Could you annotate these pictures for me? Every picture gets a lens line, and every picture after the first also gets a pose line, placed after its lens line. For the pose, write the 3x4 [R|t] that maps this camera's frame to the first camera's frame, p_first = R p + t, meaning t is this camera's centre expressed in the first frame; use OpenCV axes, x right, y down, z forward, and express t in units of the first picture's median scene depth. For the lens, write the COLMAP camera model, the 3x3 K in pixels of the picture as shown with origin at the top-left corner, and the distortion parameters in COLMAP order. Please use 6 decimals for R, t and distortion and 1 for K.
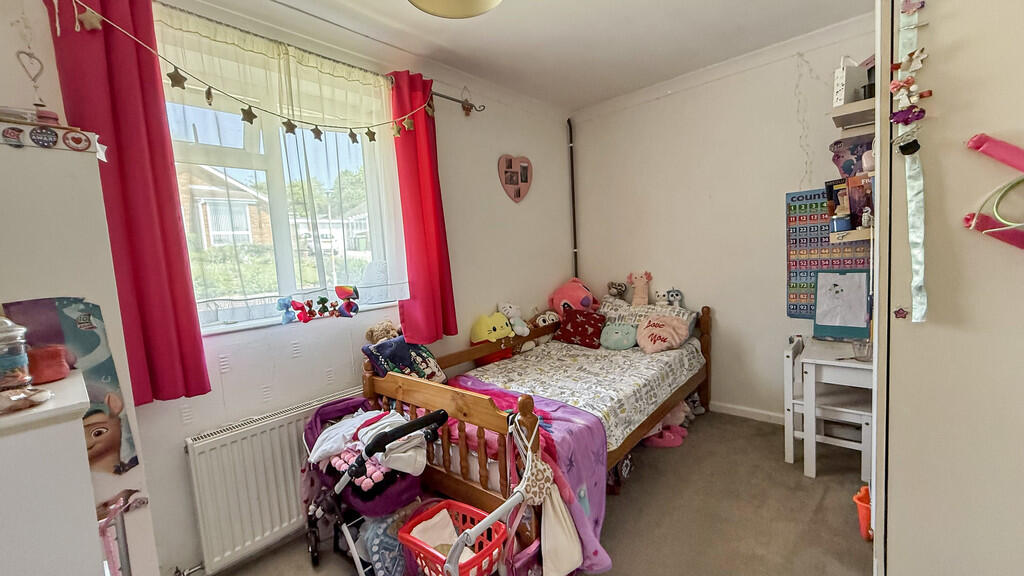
lens RADIAL K [[402.3, 0, 508.6], [0, 402.3, 285.6], [0, 0, 1]] dist [-0.001872, -0.000156]
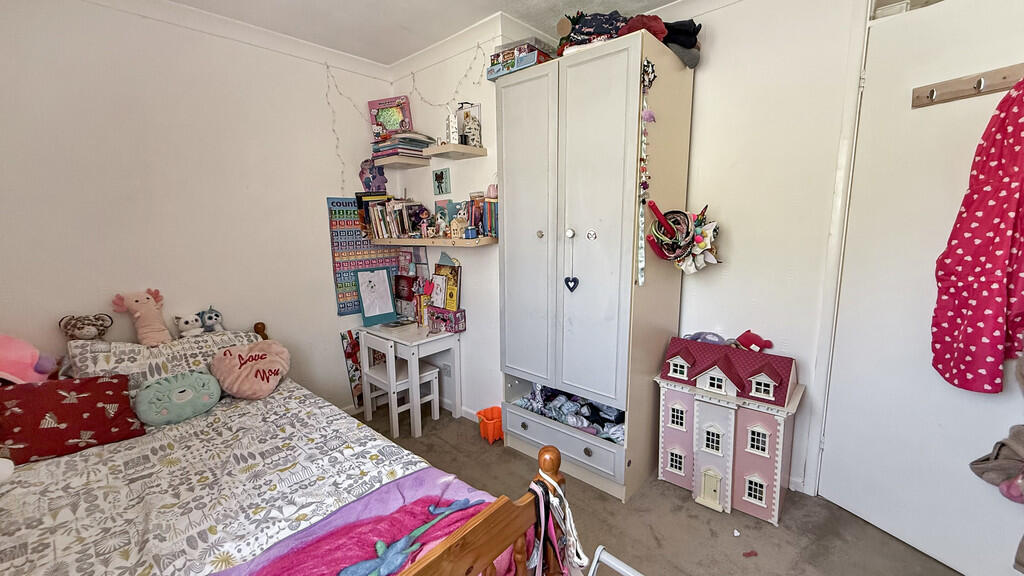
lens RADIAL K [[402.3, 0, 509.0], [0, 402.3, 288.2], [0, 0, 1]] dist [-0.001872, -0.000156]
pose [[0.008893, -0.097329, 0.995213, -0.360710], [0.097039, 0.990639, 0.096014, -0.054288], [-0.995241, 0.095720, 0.018254, 0.553609]]
